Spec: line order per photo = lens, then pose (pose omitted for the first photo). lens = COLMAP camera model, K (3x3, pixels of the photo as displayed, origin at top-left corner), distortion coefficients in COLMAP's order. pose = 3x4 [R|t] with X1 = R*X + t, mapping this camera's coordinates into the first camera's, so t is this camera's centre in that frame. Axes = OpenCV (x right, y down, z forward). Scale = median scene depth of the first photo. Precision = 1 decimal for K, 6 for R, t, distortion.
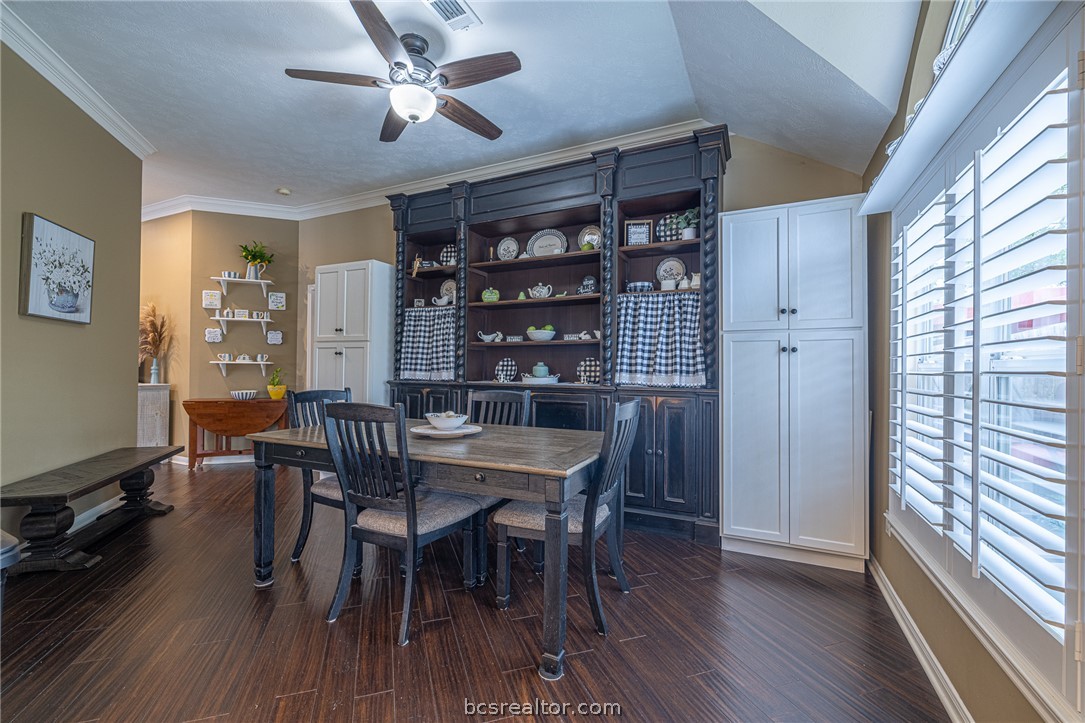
lens RADIAL K [[458.9, 0, 535.7], [0, 458.9, 365.7], [0, 0, 1]] dist [0.000392, -0.002086]
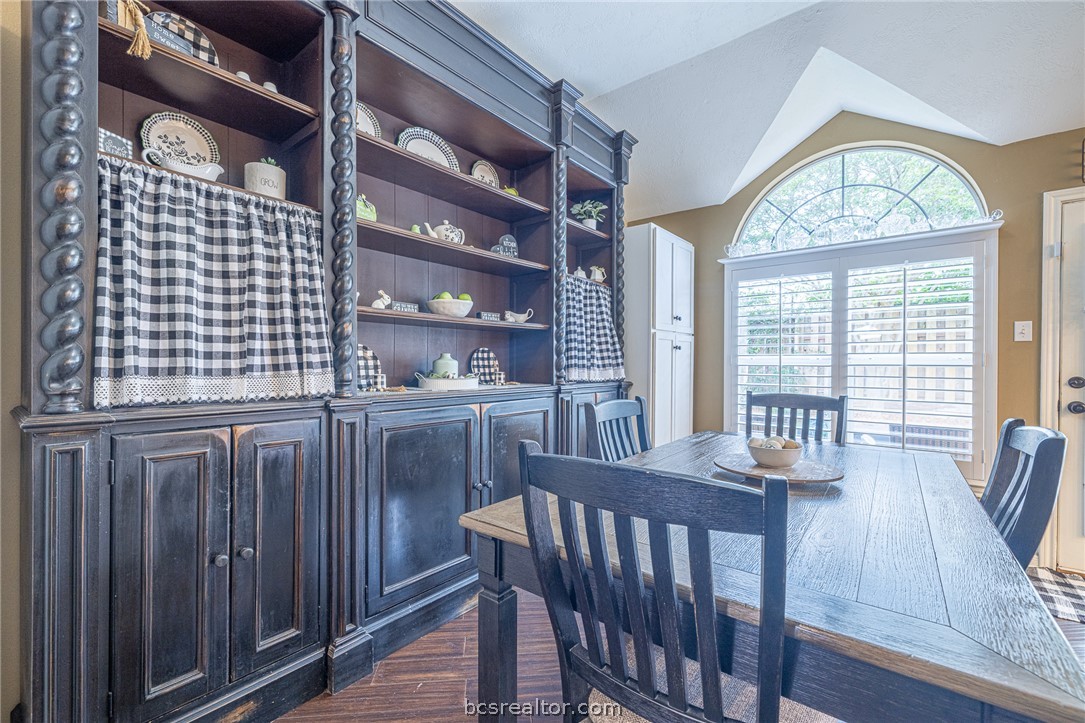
lens RADIAL K [[458.9, 0, 541.7], [0, 458.9, 362.5], [0, 0, 1]] dist [0.000392, -0.002086]
pose [[0.212846, -0.010295, 0.977032, -0.518360], [-0.009679, 0.999873, 0.012645, -0.003633], [-0.977038, -0.012148, 0.212719, 0.706615]]
